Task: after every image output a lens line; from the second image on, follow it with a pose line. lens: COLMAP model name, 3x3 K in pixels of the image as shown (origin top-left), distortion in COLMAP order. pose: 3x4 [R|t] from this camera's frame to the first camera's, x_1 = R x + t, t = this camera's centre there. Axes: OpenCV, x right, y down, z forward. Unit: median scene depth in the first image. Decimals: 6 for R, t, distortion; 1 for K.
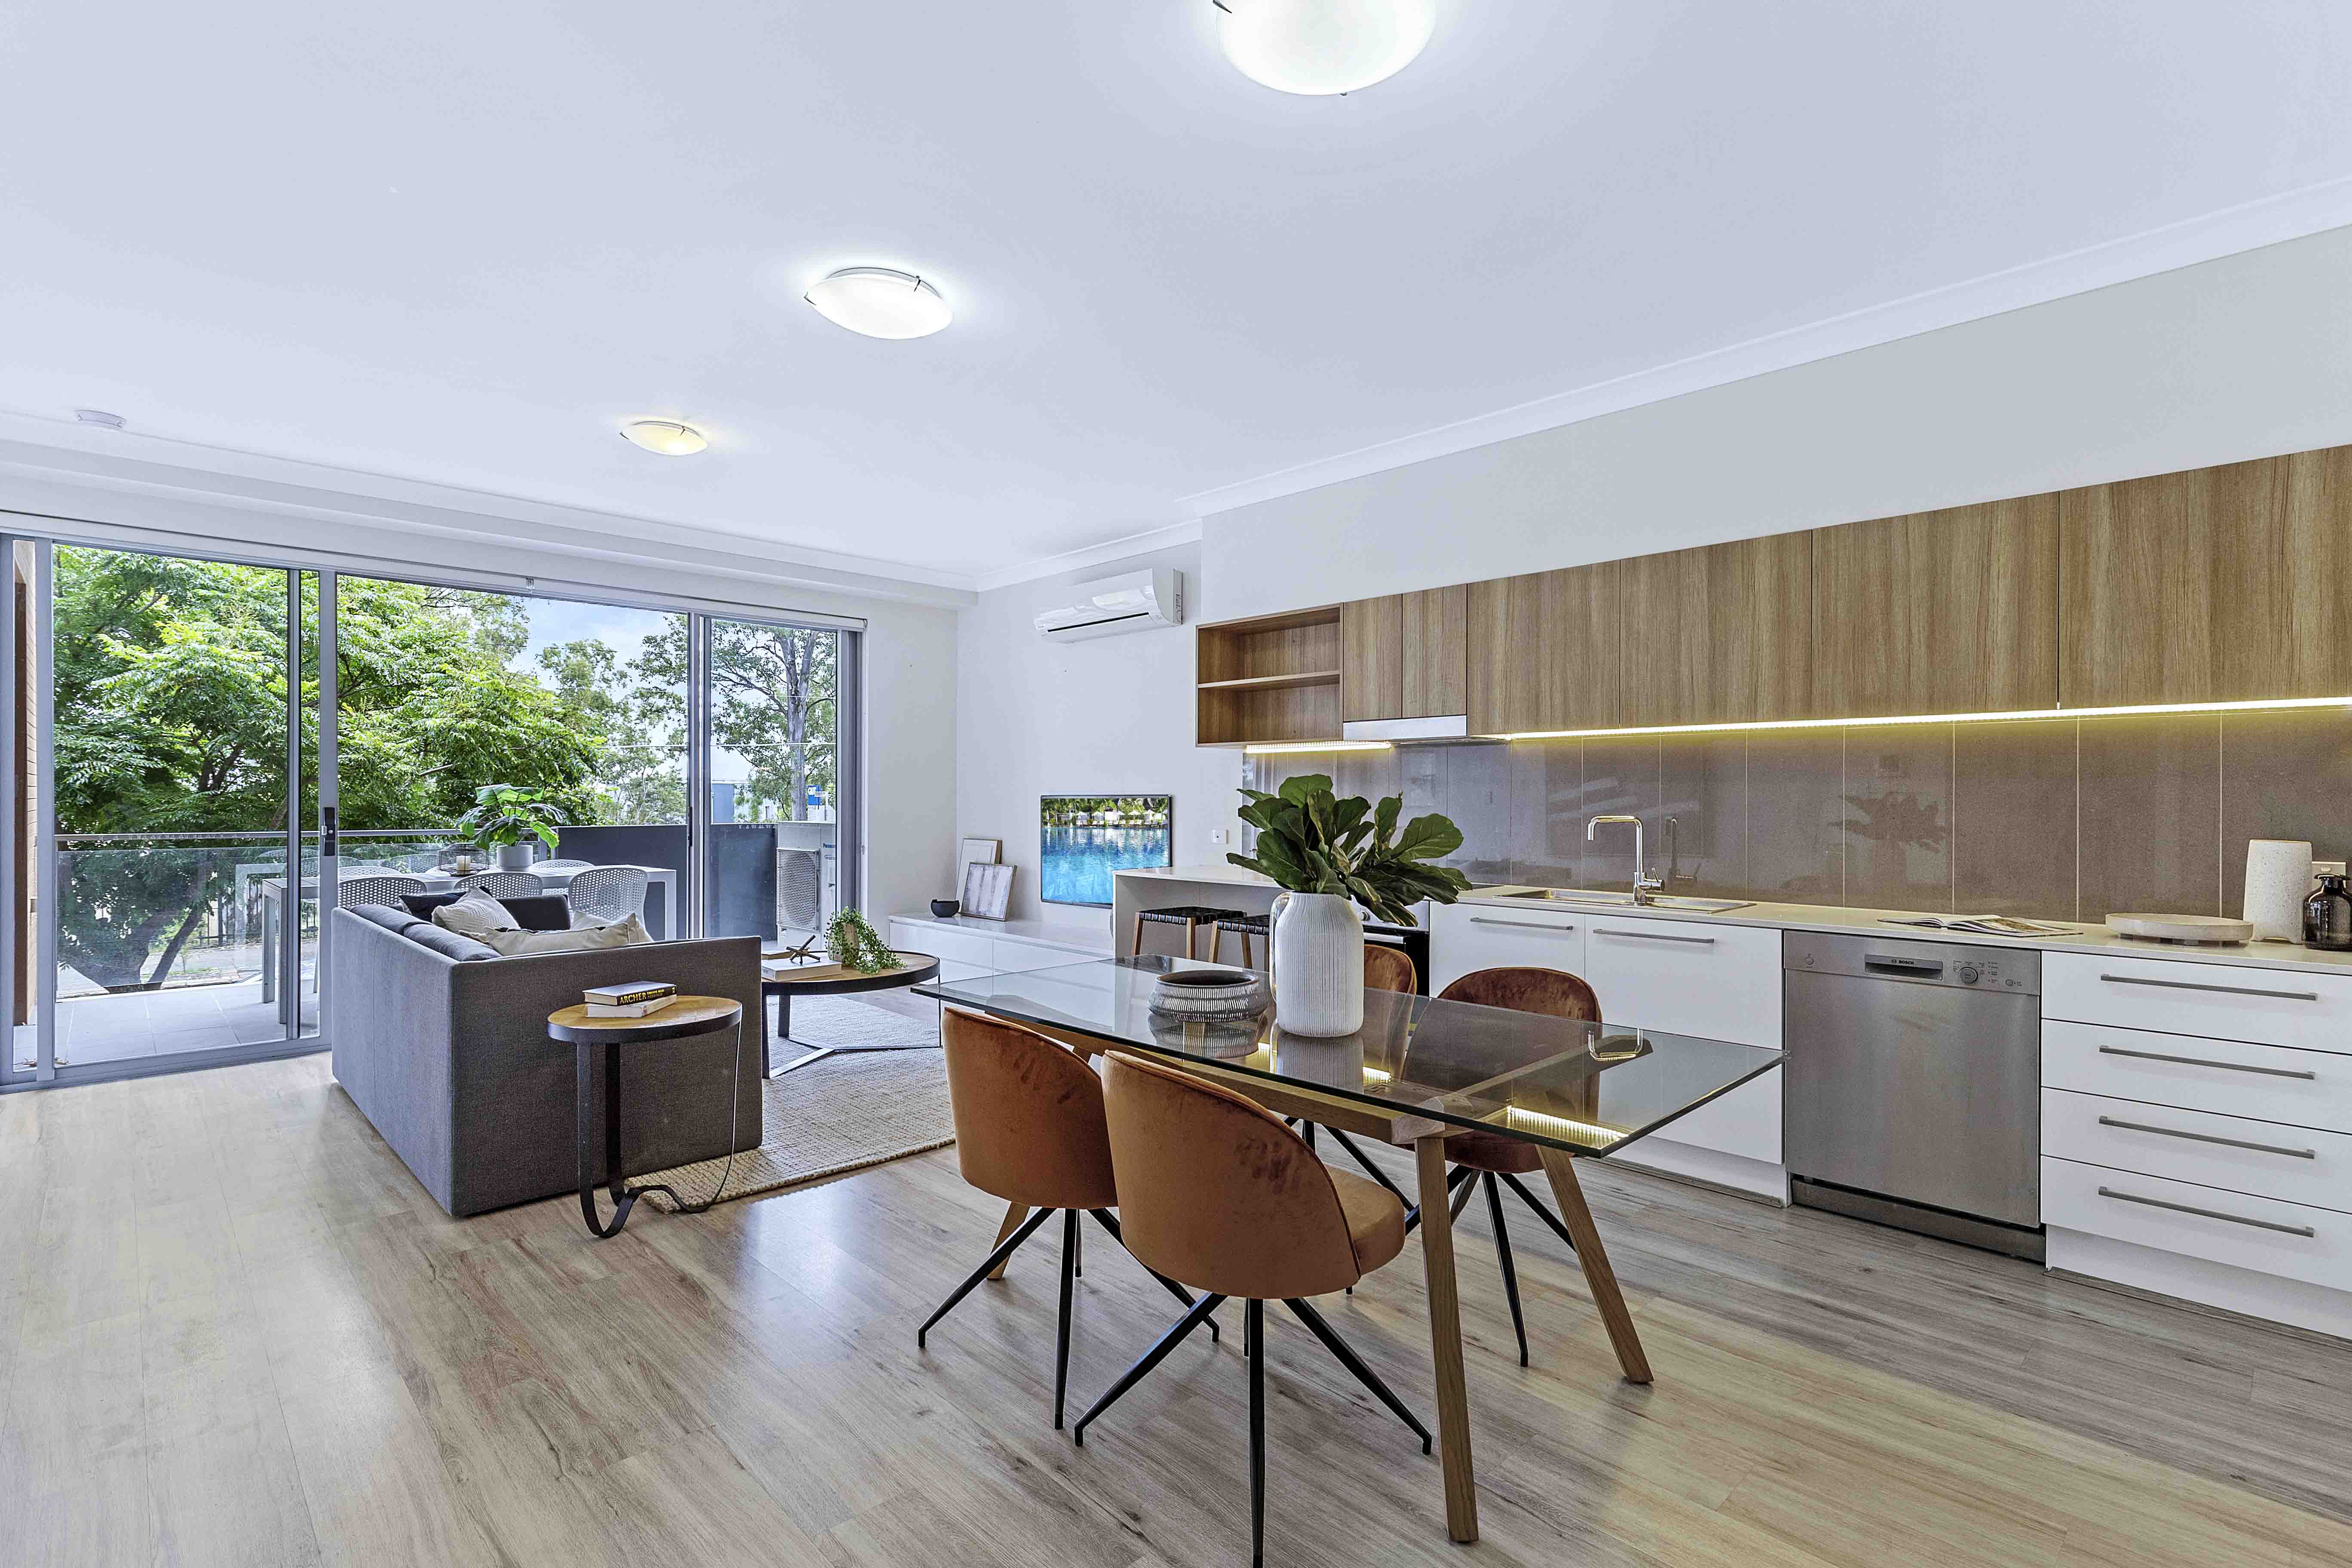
lens RADIAL K [[1168.6, 0, 1201.8], [0, 1168.6, 803.5], [0, 0, 1]] dist [0.002020, -0.001089]
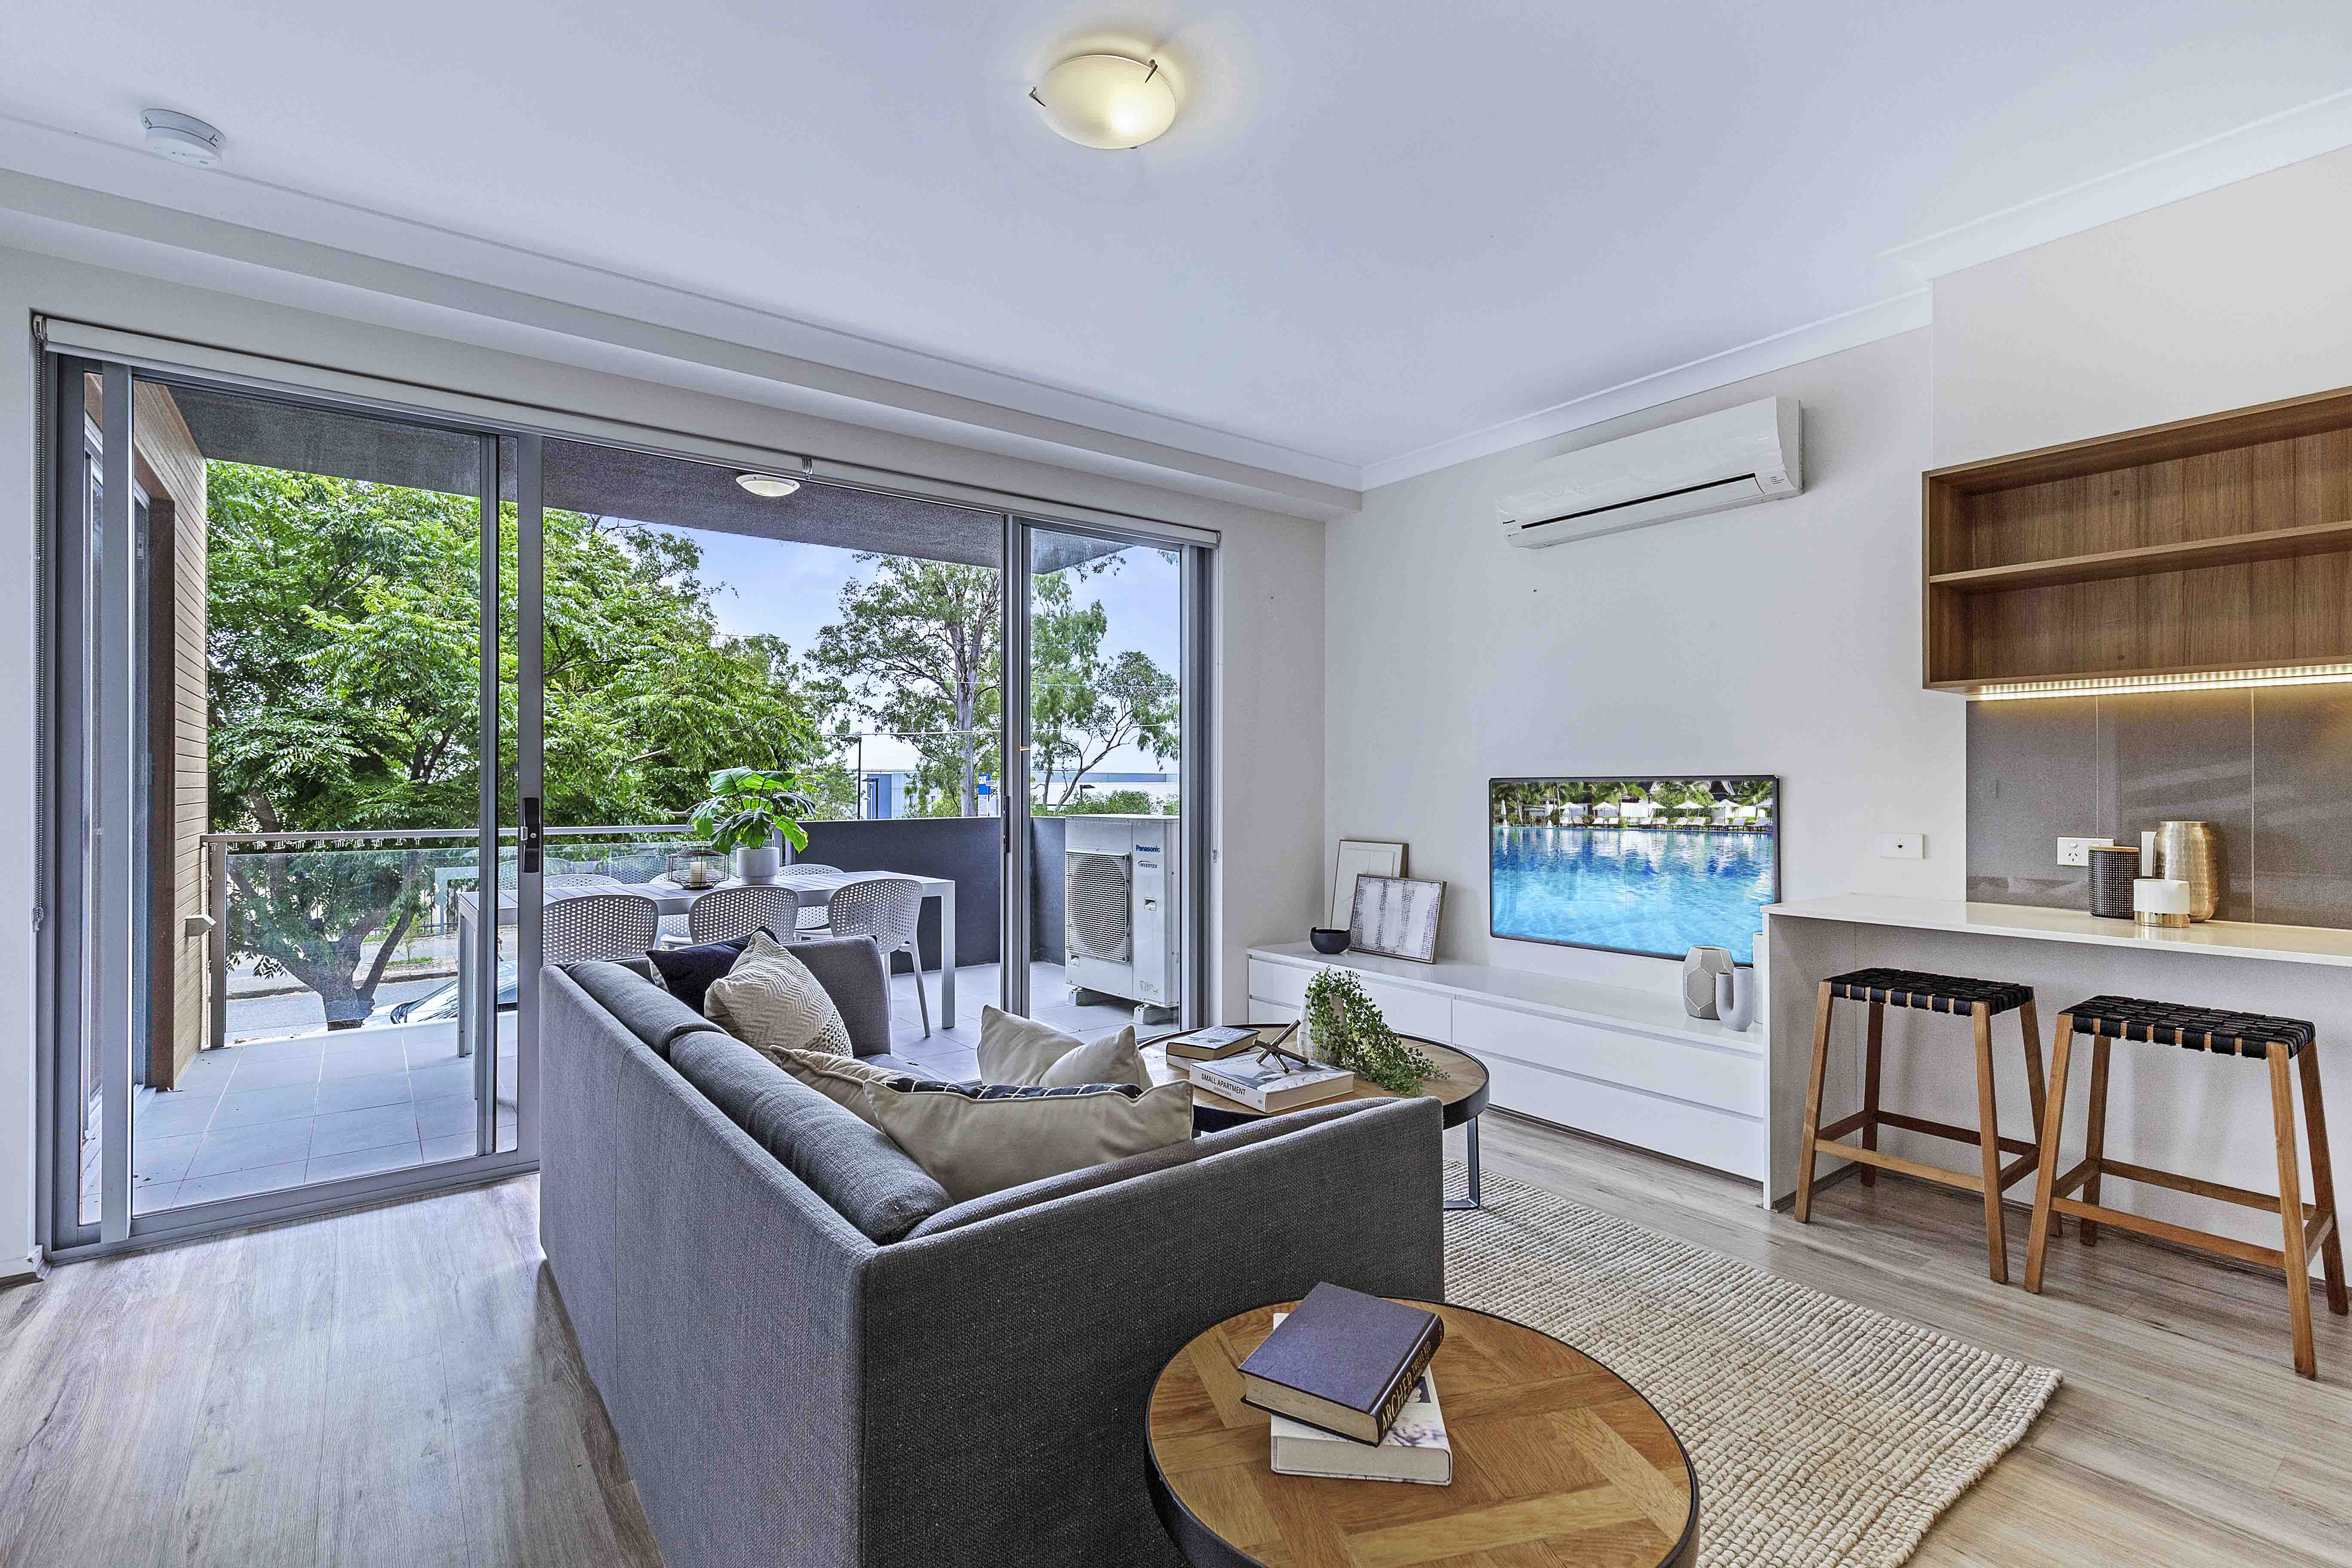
lens RADIAL K [[1162.8, 0, 1139.0], [0, 1162.8, 782.7], [0, 0, 1]] dist [0.012727, -0.000818]
pose [[0.986341, -0.004015, -0.164667, -0.159861], [0.002687, 0.999962, -0.008282, 0.000233], [0.164694, 0.007727, 0.986314, 0.214996]]
